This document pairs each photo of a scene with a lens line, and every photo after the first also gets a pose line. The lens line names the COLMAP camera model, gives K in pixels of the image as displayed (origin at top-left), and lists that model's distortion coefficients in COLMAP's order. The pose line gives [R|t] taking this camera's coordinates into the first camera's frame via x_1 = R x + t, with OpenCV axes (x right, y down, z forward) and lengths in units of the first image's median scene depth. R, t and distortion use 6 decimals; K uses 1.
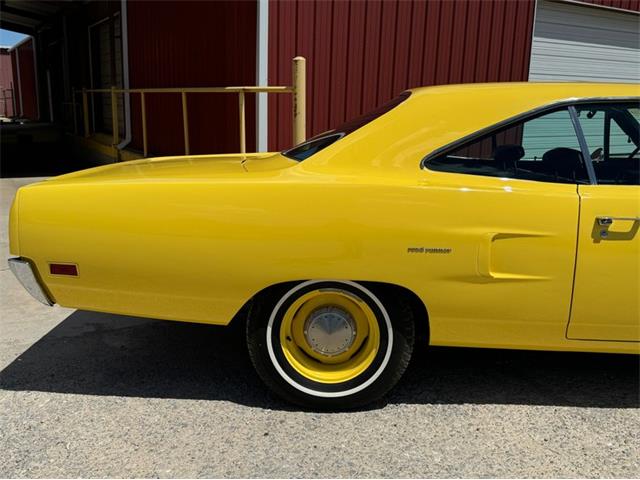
lens RADIAL K [[649.7, 0, 320.0], [0, 649.7, 240.0], [0, 0, 1]] dist [0.174290, -0.341539]
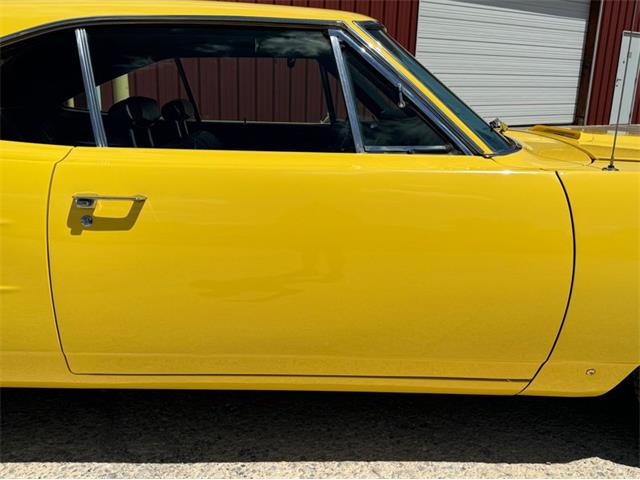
lens RADIAL K [[675.4, 0, 320.0], [0, 675.4, 240.0], [0, 0, 1]] dist [0.158458, -0.393625]
pose [[0.995720, -0.016136, 0.091005, 0.591868], [0.012937, 0.999281, 0.035640, -0.011275], [-0.091515, -0.034310, 0.995212, 0.291473]]
